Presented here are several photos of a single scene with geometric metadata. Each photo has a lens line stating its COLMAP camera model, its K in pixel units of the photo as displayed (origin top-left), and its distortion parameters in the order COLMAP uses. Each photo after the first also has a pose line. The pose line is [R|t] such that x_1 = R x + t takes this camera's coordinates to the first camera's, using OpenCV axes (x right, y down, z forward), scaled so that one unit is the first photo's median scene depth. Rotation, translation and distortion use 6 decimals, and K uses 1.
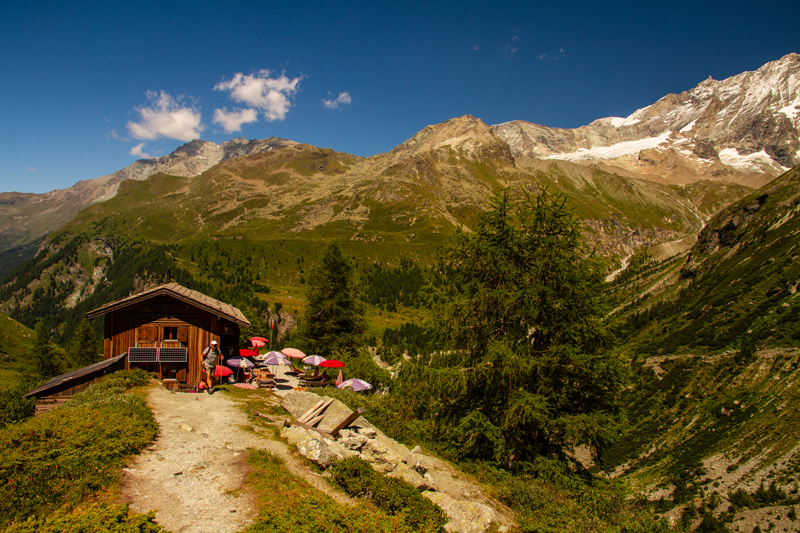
lens RADIAL K [[546.1, 0, 397.9], [0, 546.1, 273.2], [0, 0, 1]] dist [-0.126111, 0.085254]
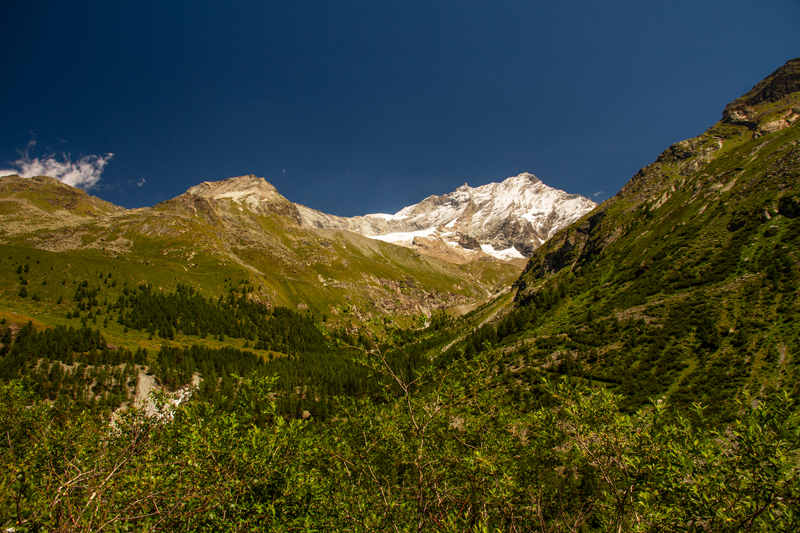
lens RADIAL K [[546.1, 0, 397.9], [0, 546.1, 273.2], [0, 0, 1]] dist [-0.126111, 0.085254]
pose [[0.908730, 0.058792, 0.413224, -0.021113], [0.020372, 0.982602, -0.184602, 0.085381], [-0.416888, 0.176171, 0.891722, 0.188680]]
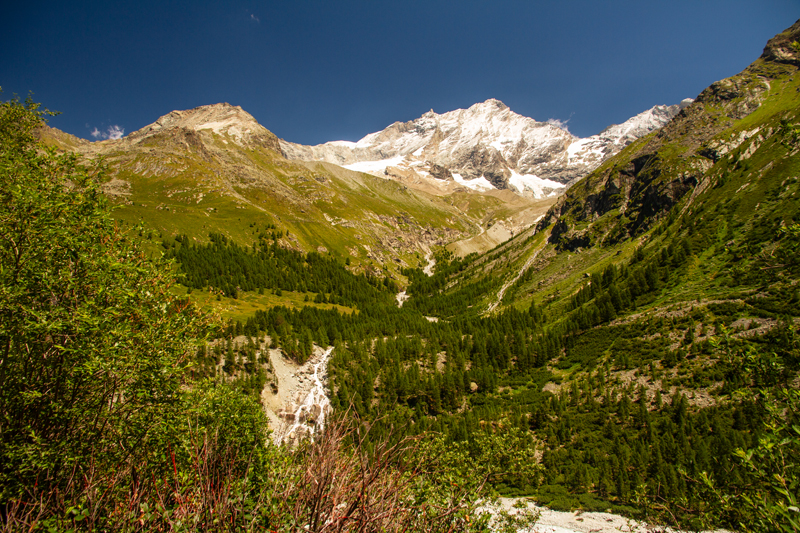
lens RADIAL K [[554.2, 0, 399.0], [0, 554.2, 278.5], [0, 0, 1]] dist [-0.129949, 0.099221]
pose [[0.866413, -0.018304, 0.498992, -0.113375], [0.045577, 0.998055, -0.042526, 0.060583], [-0.497243, 0.059588, 0.865563, 0.249138]]
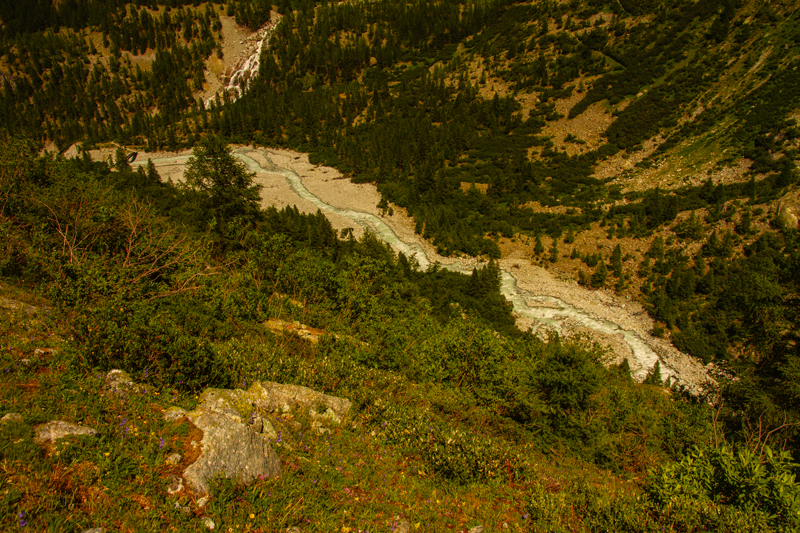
lens RADIAL K [[686.9, 0, 400.0], [0, 686.9, 266.5], [0, 0, 1]] dist [-0.055959, 0.146568]
pose [[0.974206, -0.154113, 0.164839, -0.011955], [0.059834, 0.880739, 0.469807, 0.025254], [-0.217584, -0.447826, 0.867242, 0.077034]]
